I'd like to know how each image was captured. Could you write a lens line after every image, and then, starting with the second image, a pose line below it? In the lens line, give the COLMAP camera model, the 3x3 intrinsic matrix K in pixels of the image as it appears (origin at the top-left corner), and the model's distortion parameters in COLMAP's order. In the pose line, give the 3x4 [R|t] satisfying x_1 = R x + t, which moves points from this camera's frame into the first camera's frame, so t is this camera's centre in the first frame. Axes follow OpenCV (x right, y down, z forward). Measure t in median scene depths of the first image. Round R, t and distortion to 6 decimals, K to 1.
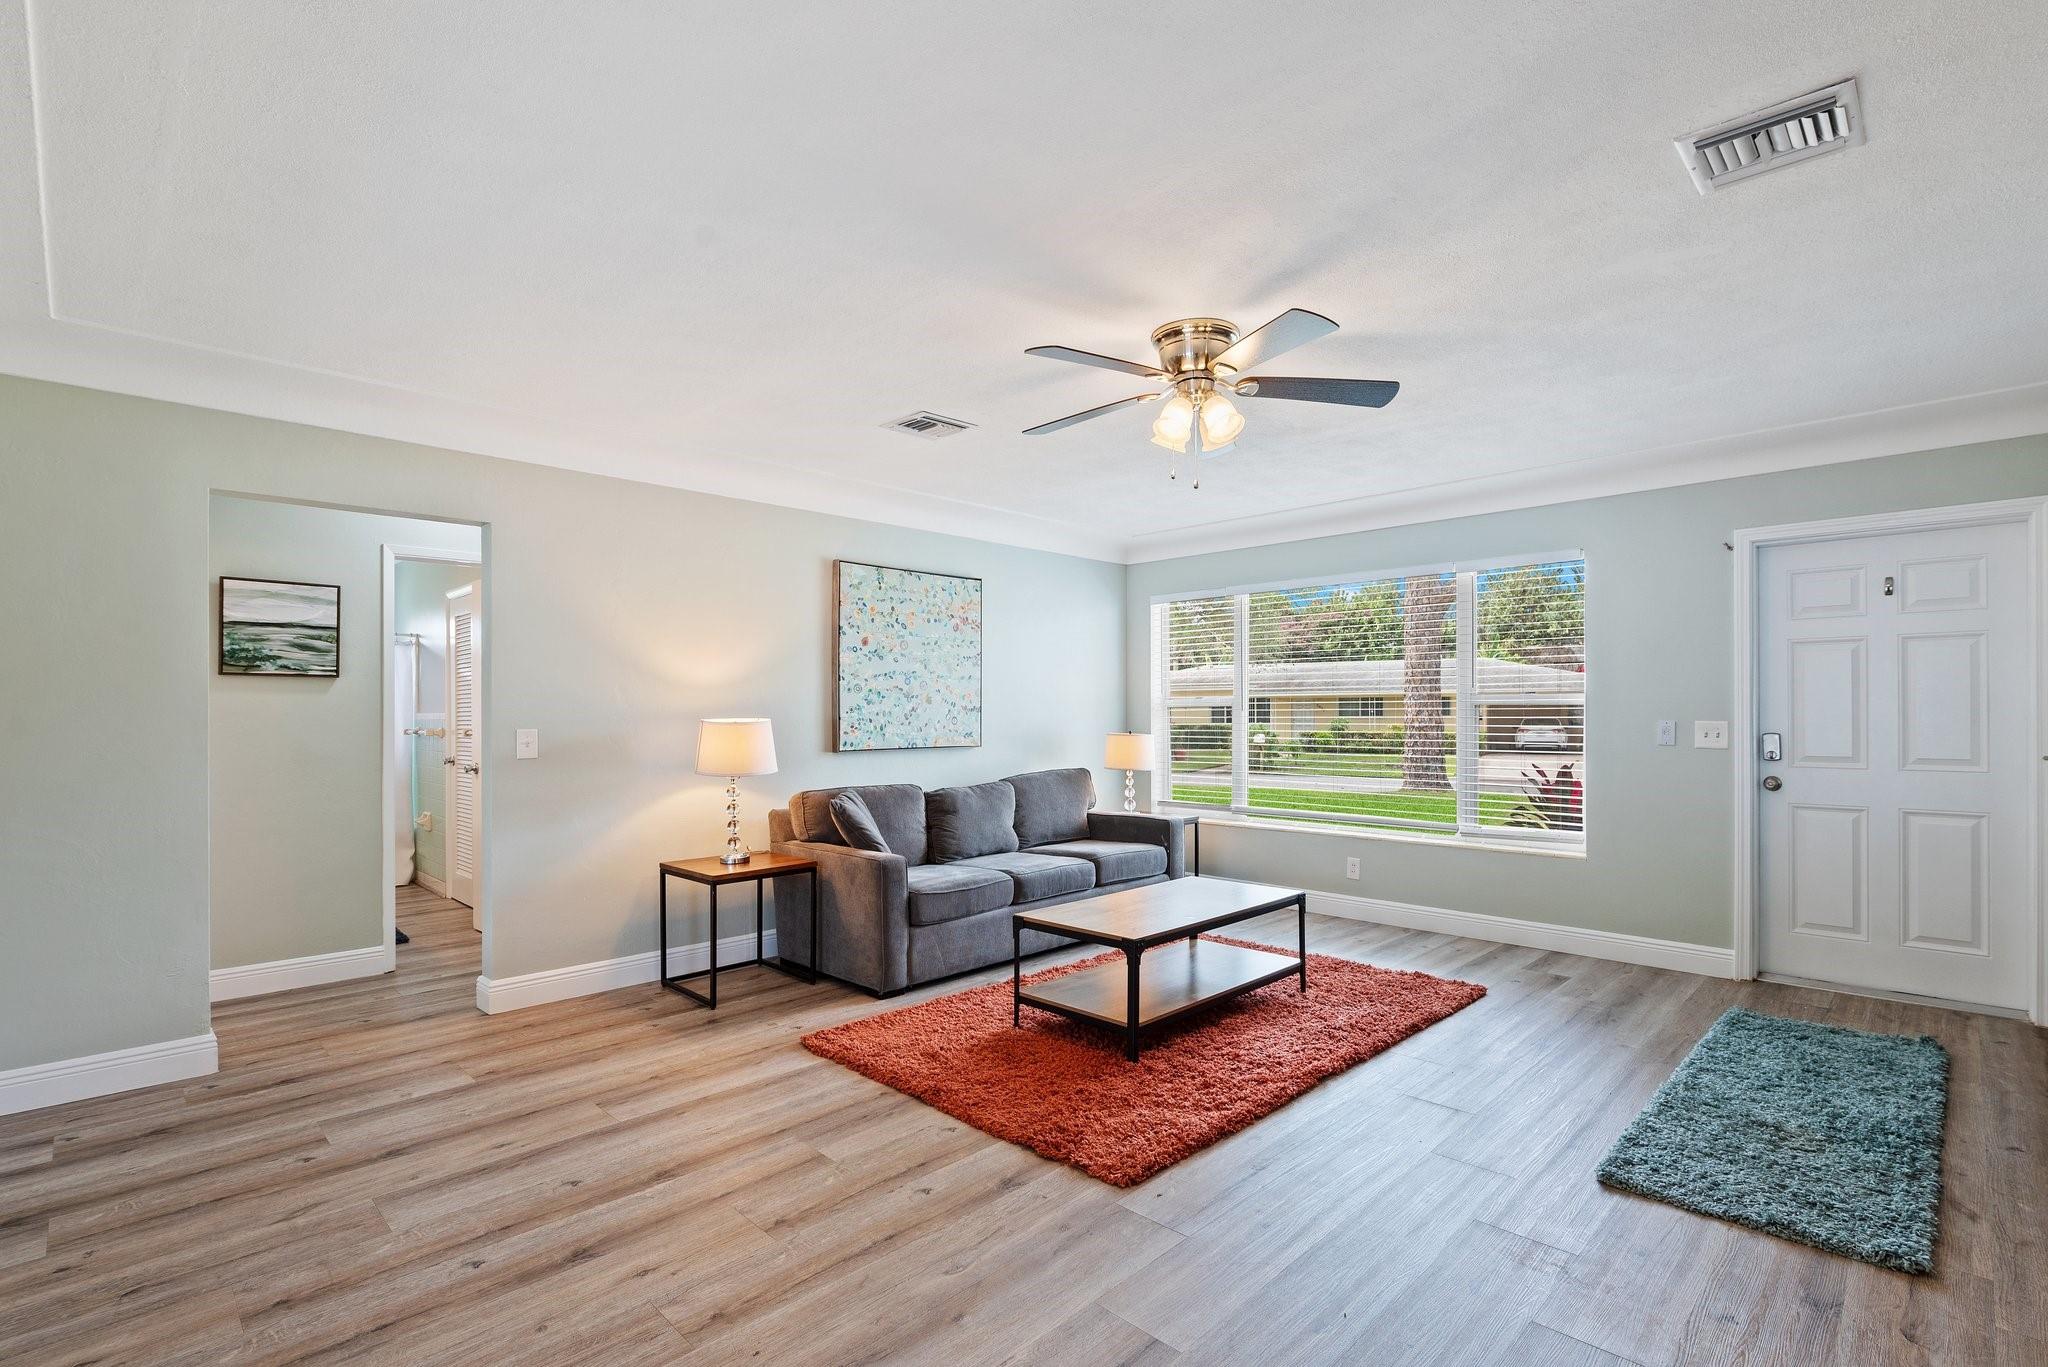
lens RADIAL K [[957.4, 0, 1062.6], [0, 957.4, 717.9], [0, 0, 1]] dist [-0.000712, -0.000054]
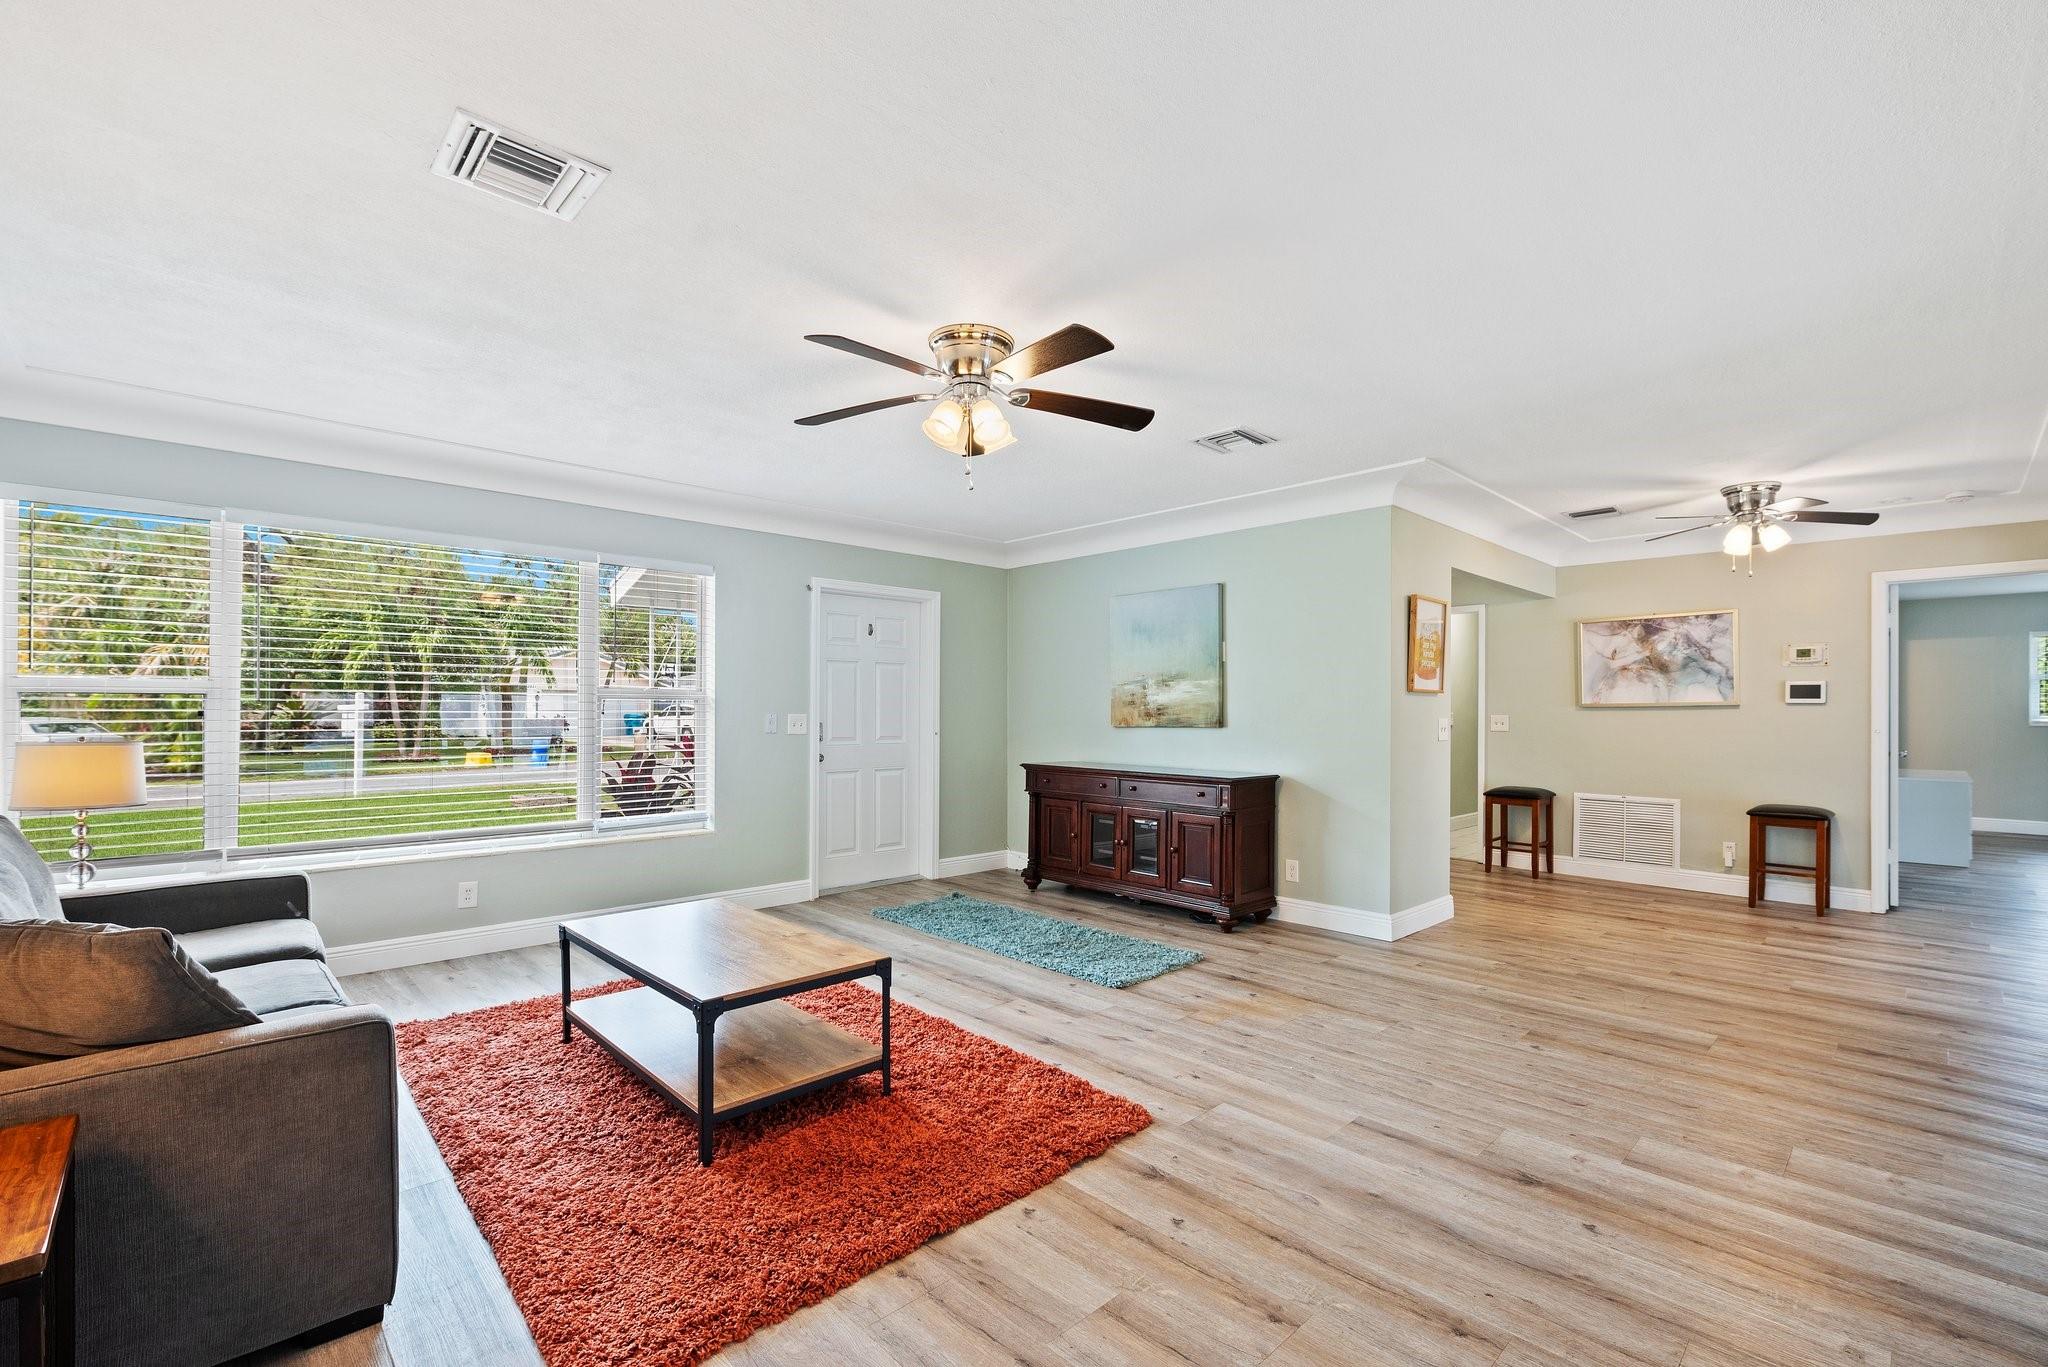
lens RADIAL K [[902.3, 0, 1017.3], [0, 902.3, 704.2], [0, 0, 1]] dist [-0.010583, -0.001322]
pose [[0.031654, 0.008113, 0.999466, -0.886394], [0.000591, 0.999967, -0.008135, 0.001189], [-0.999499, 0.000848, 0.031648, 0.979885]]
